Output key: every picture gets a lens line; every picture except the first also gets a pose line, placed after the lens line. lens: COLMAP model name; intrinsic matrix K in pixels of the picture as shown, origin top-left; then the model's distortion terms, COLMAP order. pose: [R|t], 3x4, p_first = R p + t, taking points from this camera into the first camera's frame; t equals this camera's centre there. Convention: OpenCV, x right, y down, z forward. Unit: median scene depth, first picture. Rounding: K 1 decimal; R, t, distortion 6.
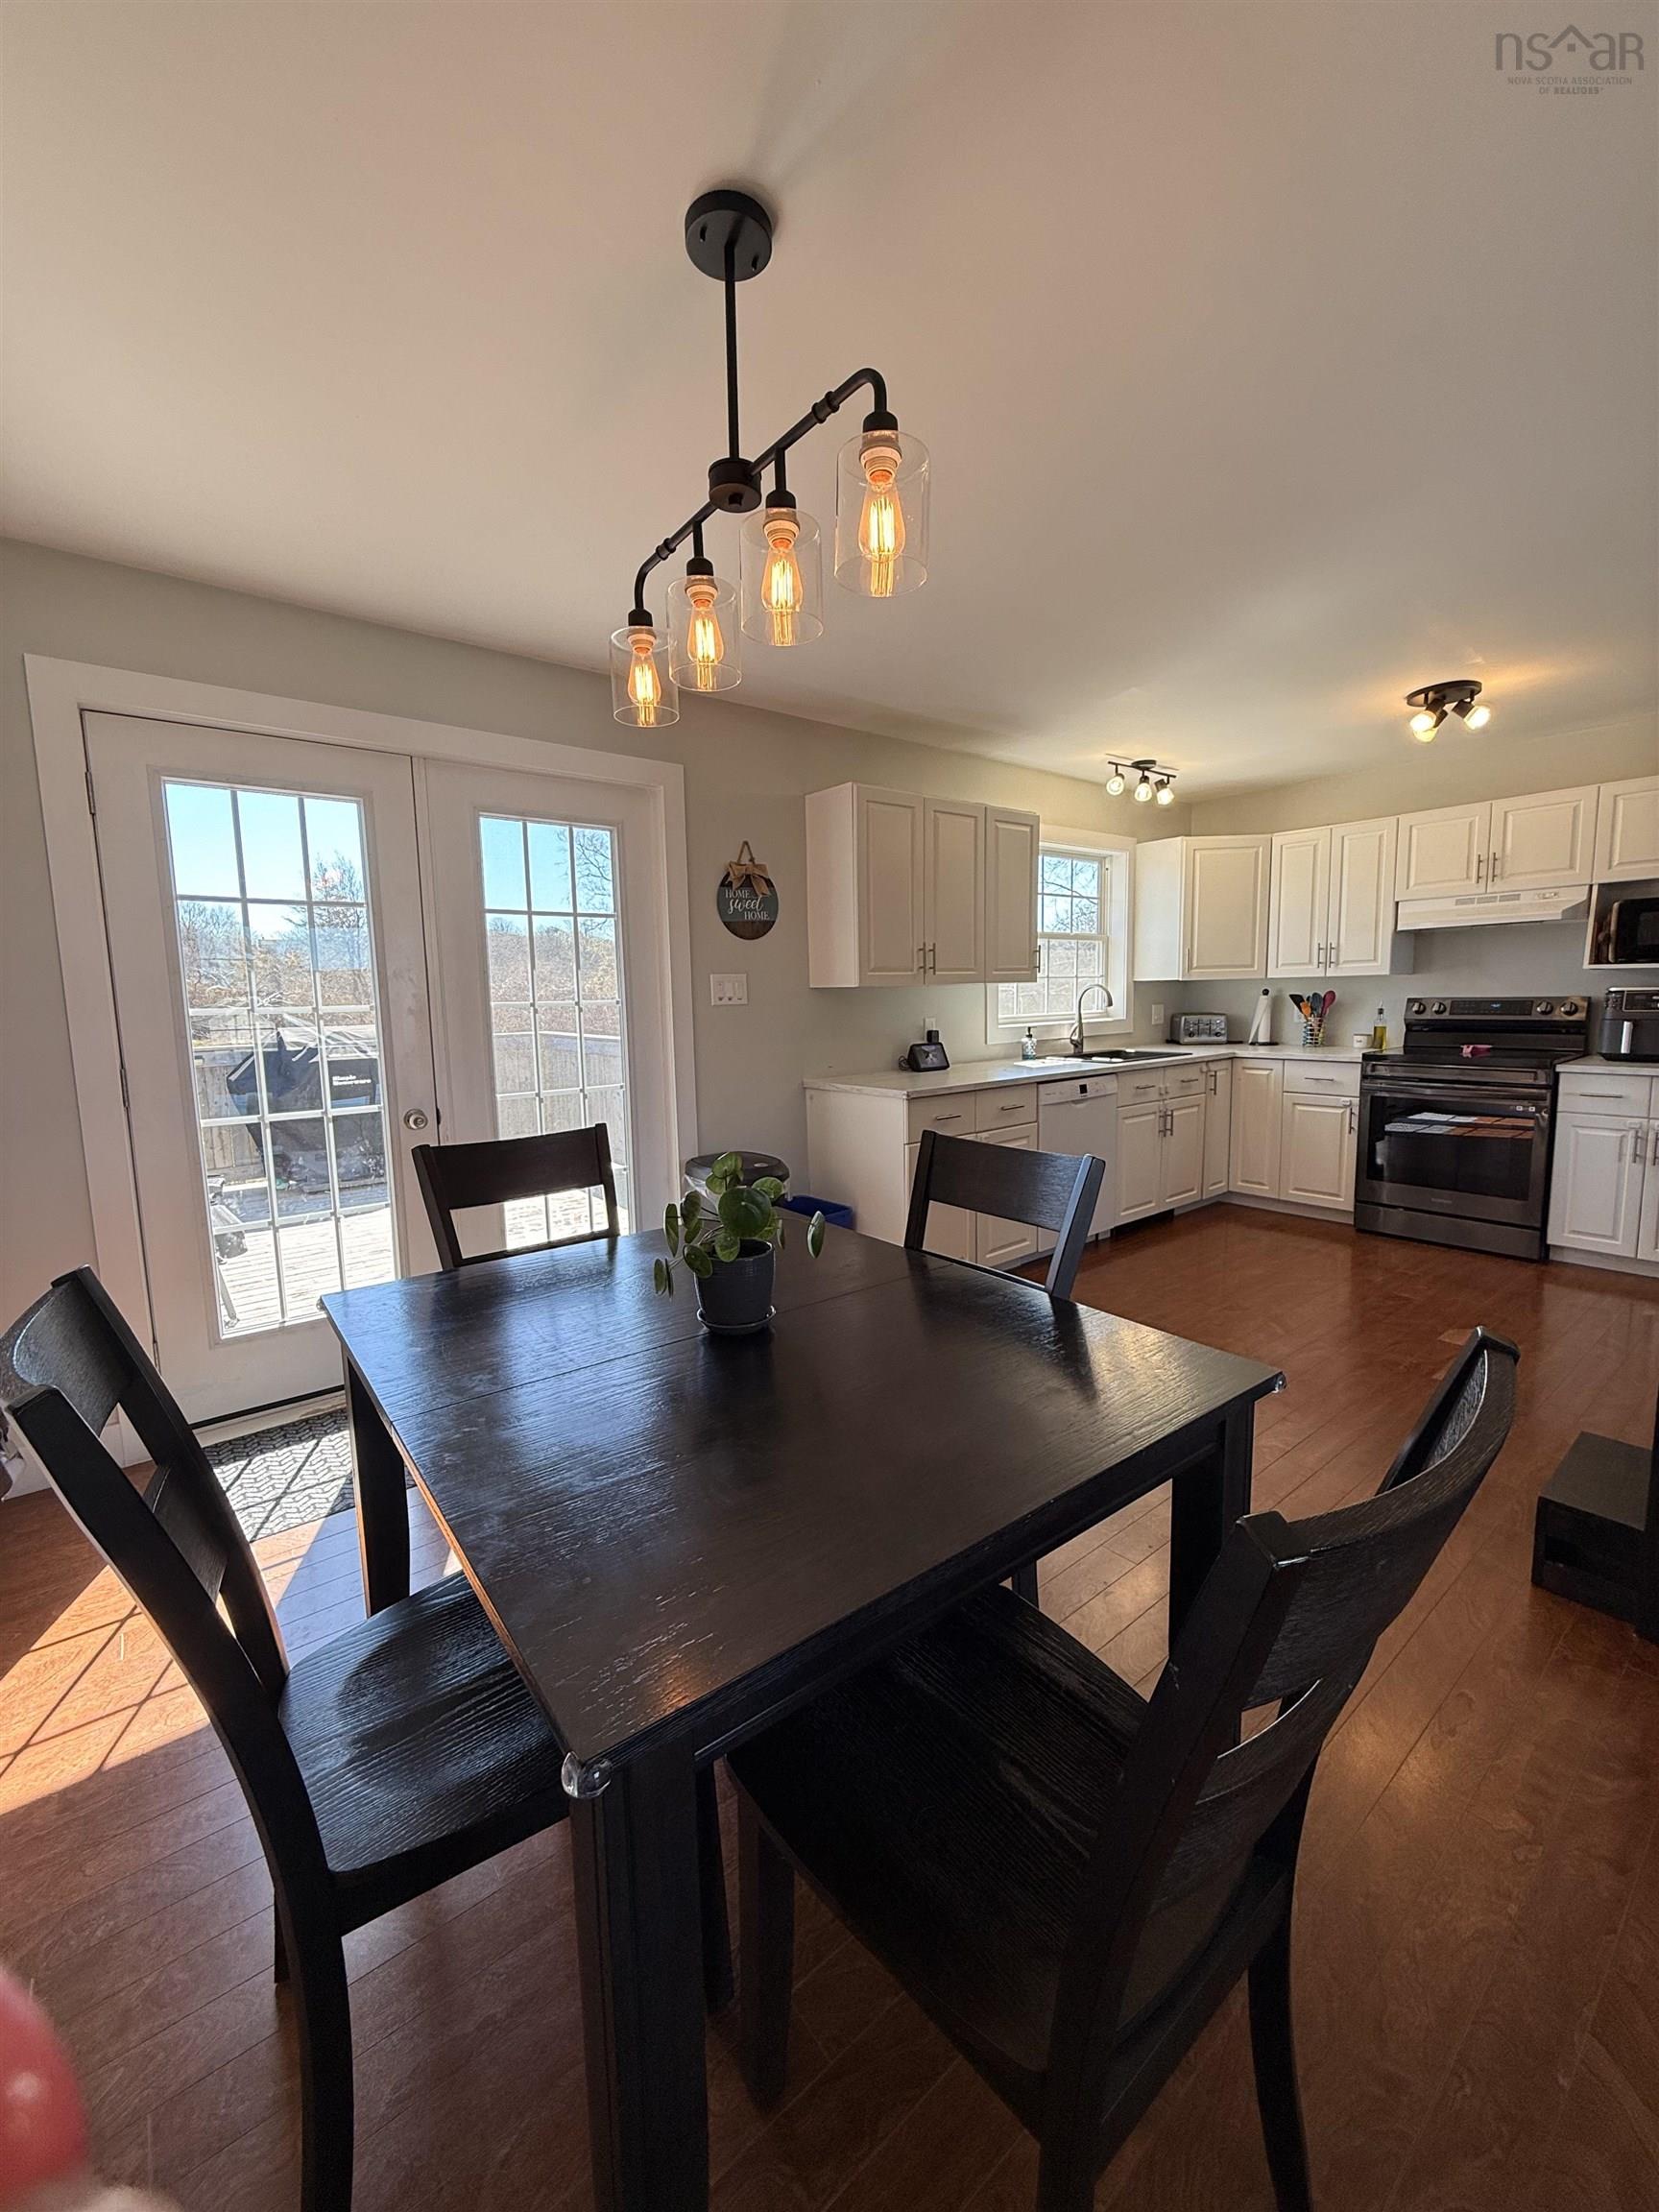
lens RADIAL K [[877.3, 0, 827.4], [0, 877.3, 1098.1], [0, 0, 1]] dist [-0.000584, -0.000832]
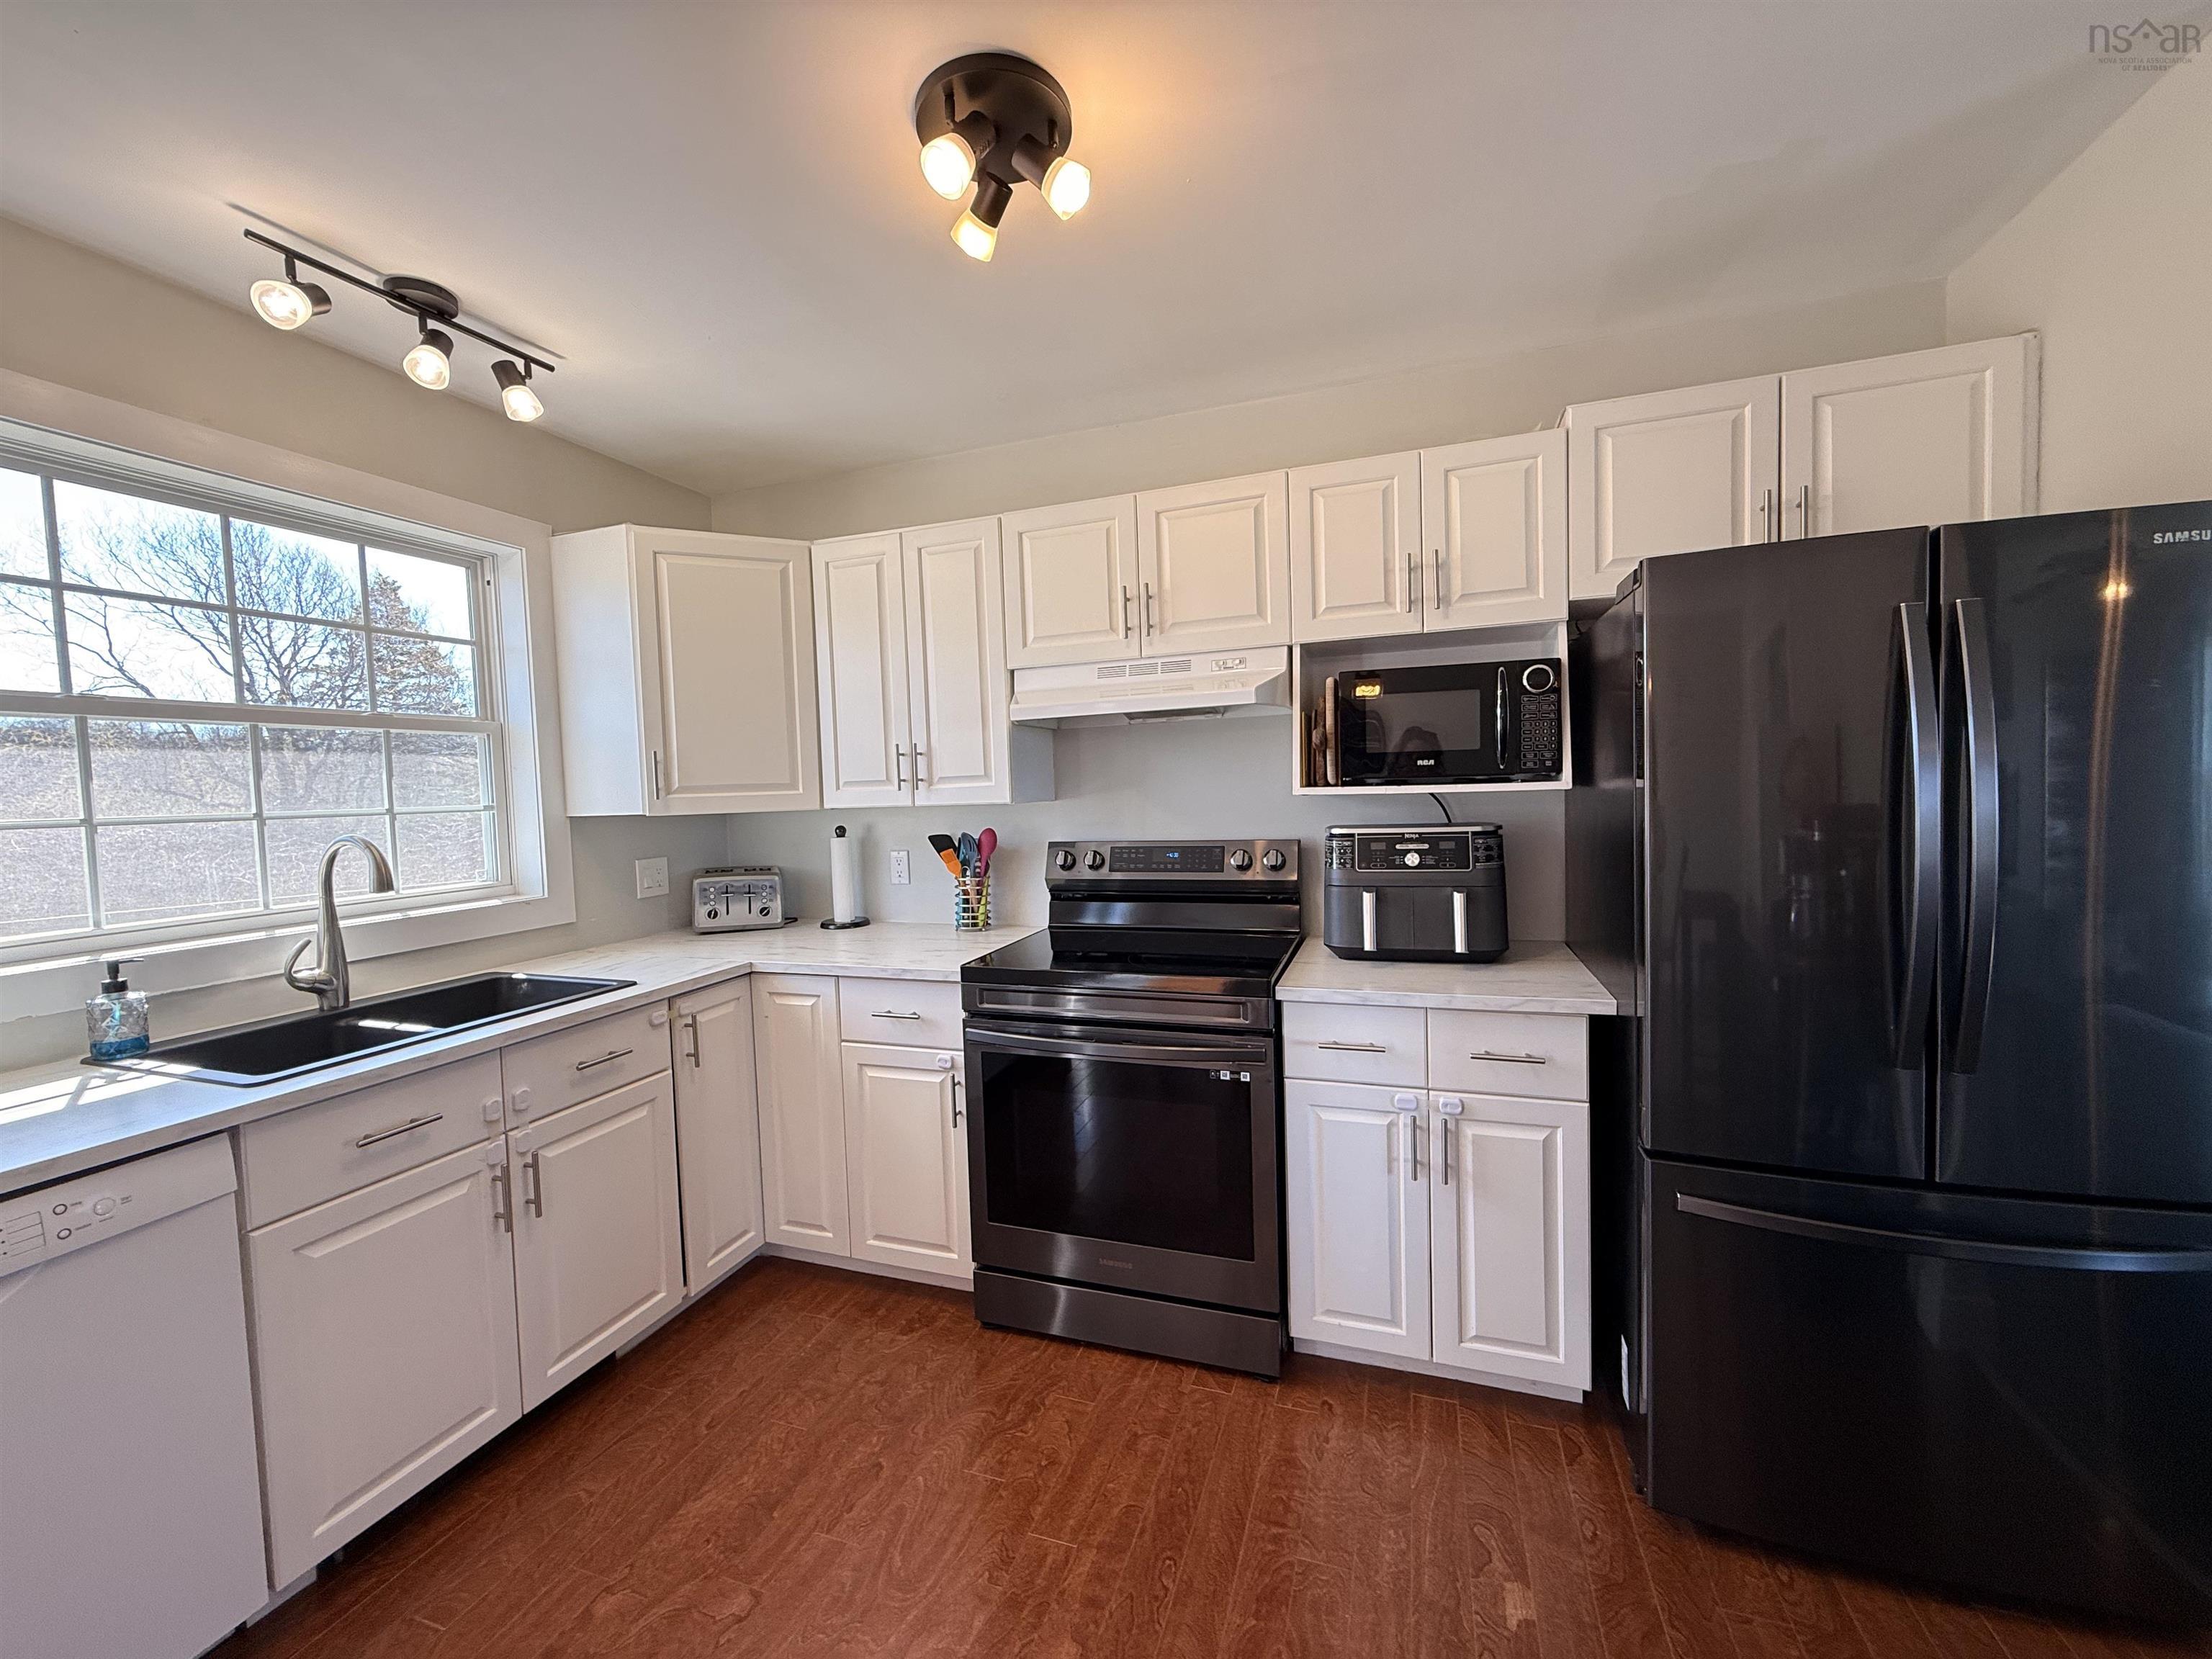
lens RADIAL K [[877.3, 0, 1103.8], [0, 877.3, 825.6], [0, 0, 1]] dist [-0.000584, -0.000832]
pose [[0.848574, -0.029113, 0.528276, 0.427119], [0.076713, 0.994704, -0.068408, -0.090720], [-0.523486, 0.098575, 0.846313, 0.543689]]
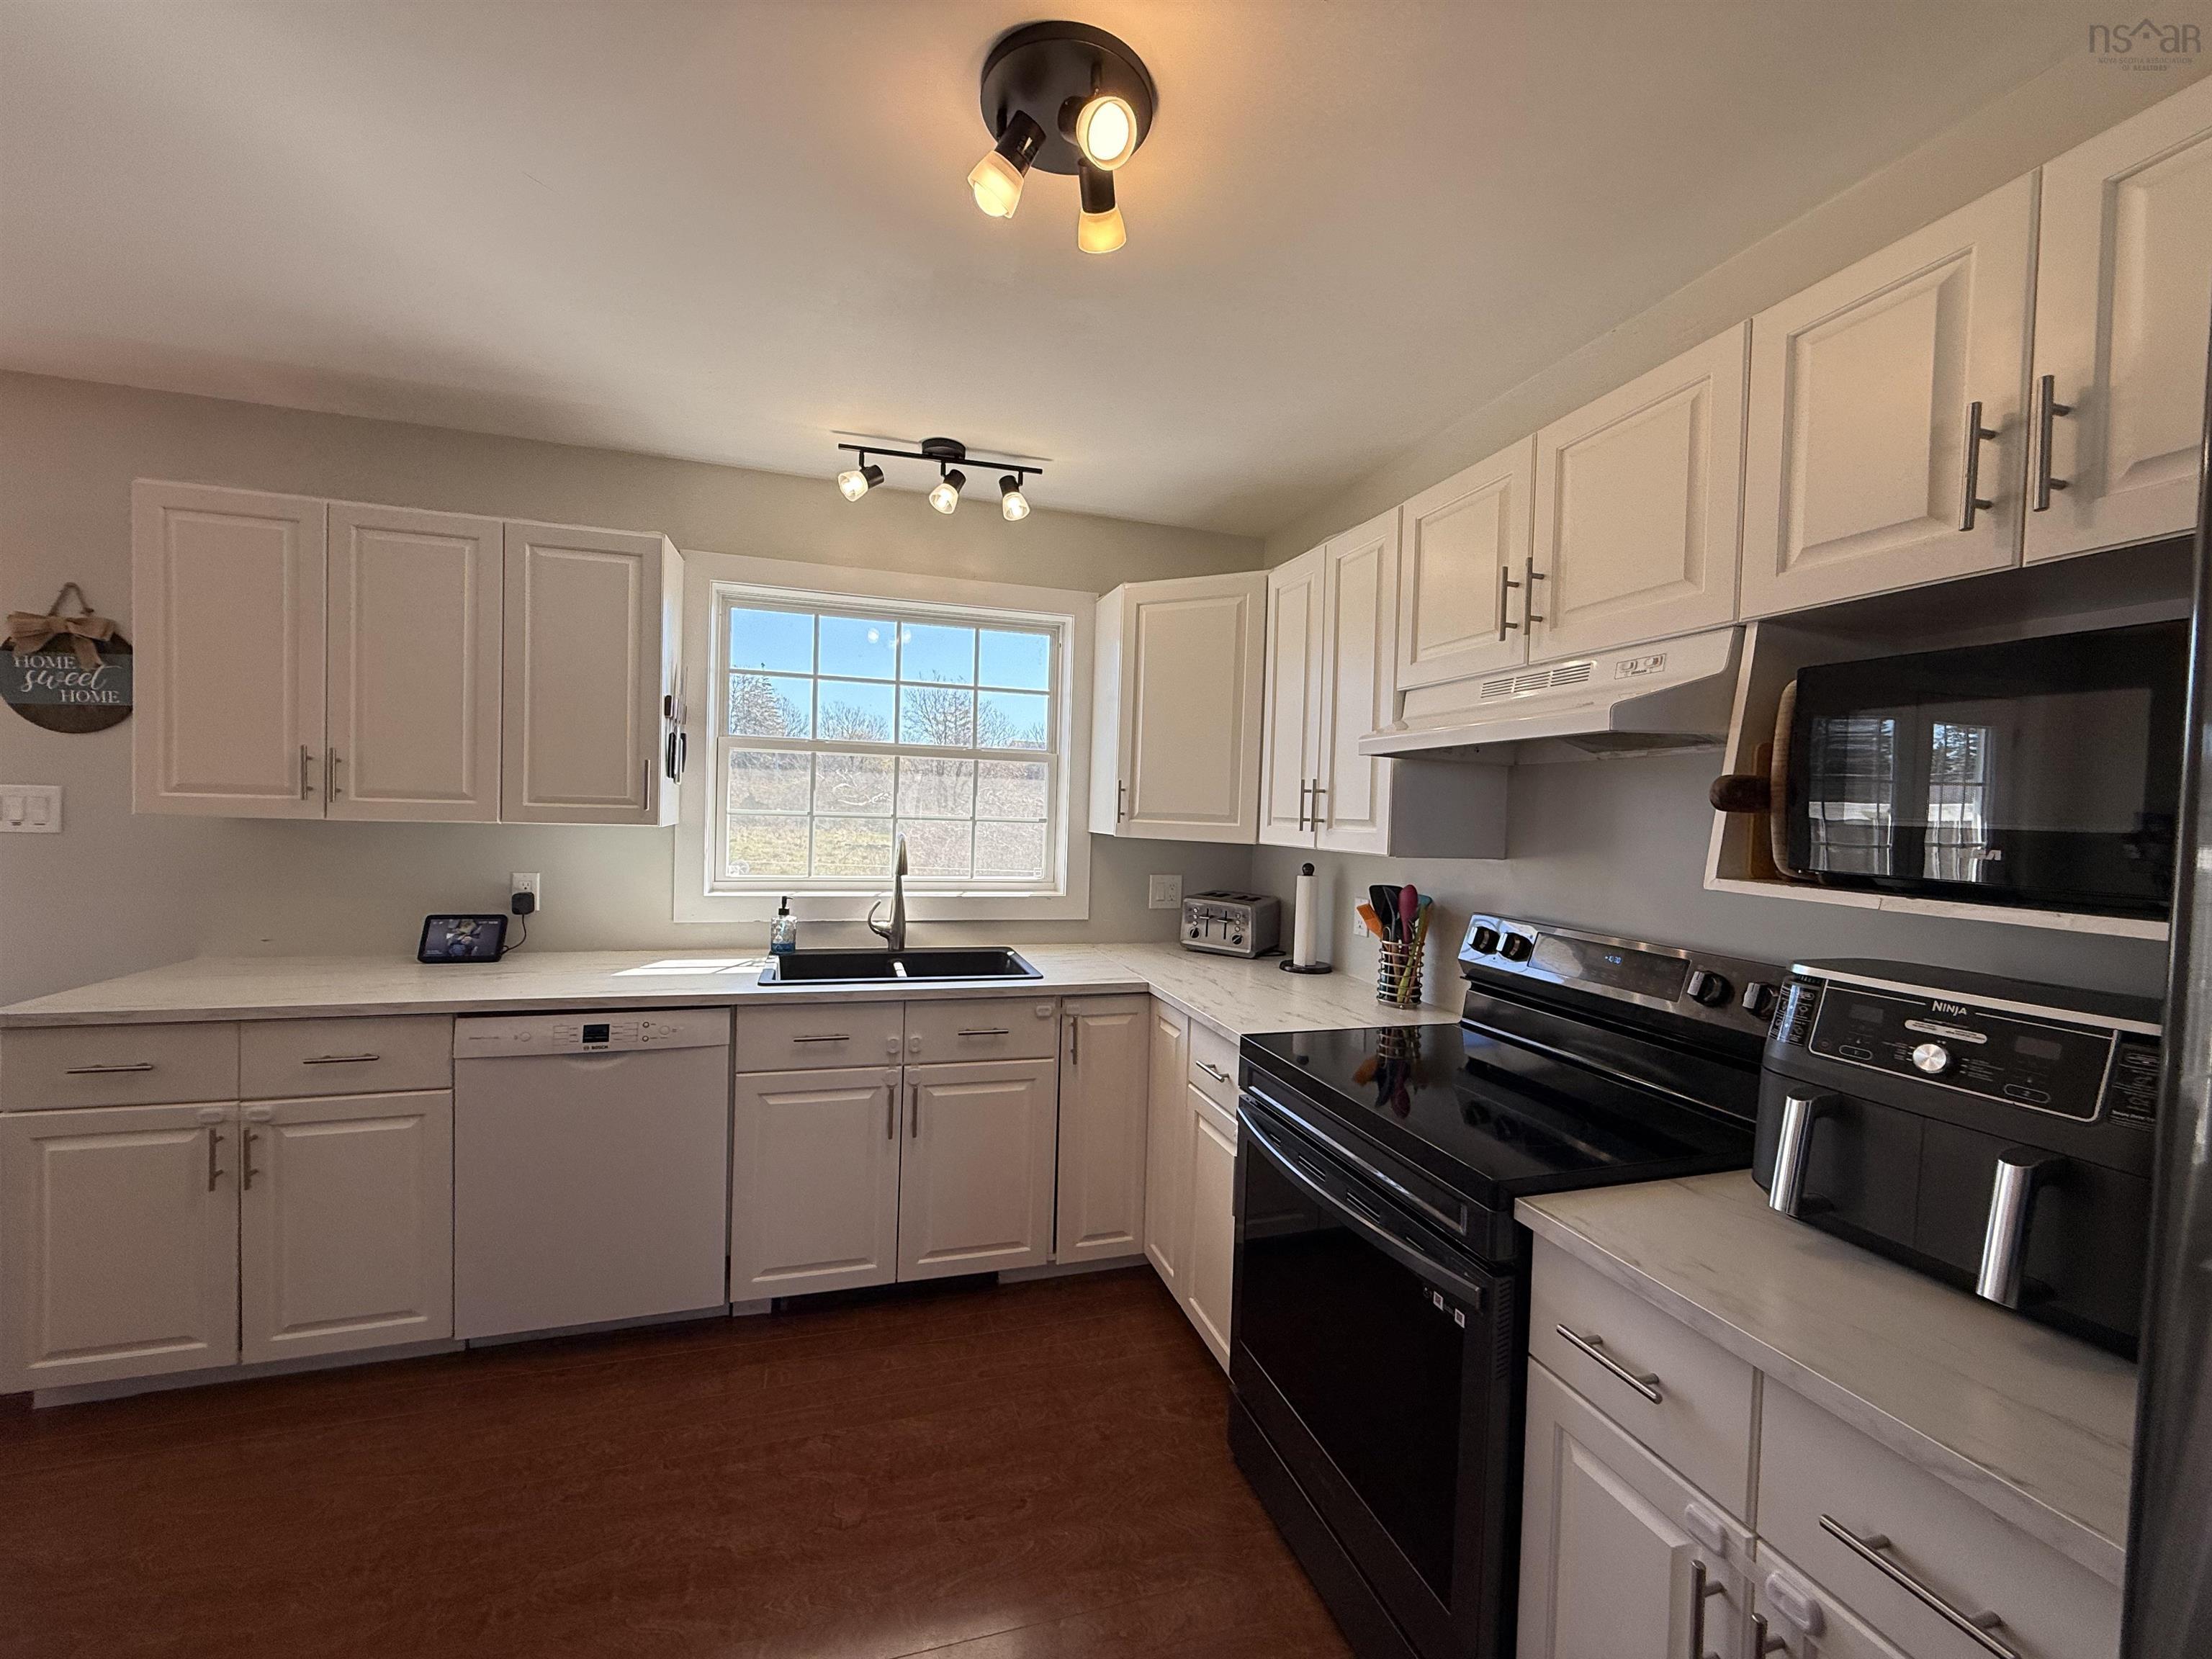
lens RADIAL K [[877.3, 0, 1092.9], [0, 877.3, 826.8], [0, 0, 1]] dist [-0.000584, -0.000832]
pose [[0.926339, 0.061084, -0.371706, 0.704673], [-0.098248, 0.991789, -0.081862, -0.111322], [0.363654, 0.112351, 0.924734, 0.573240]]
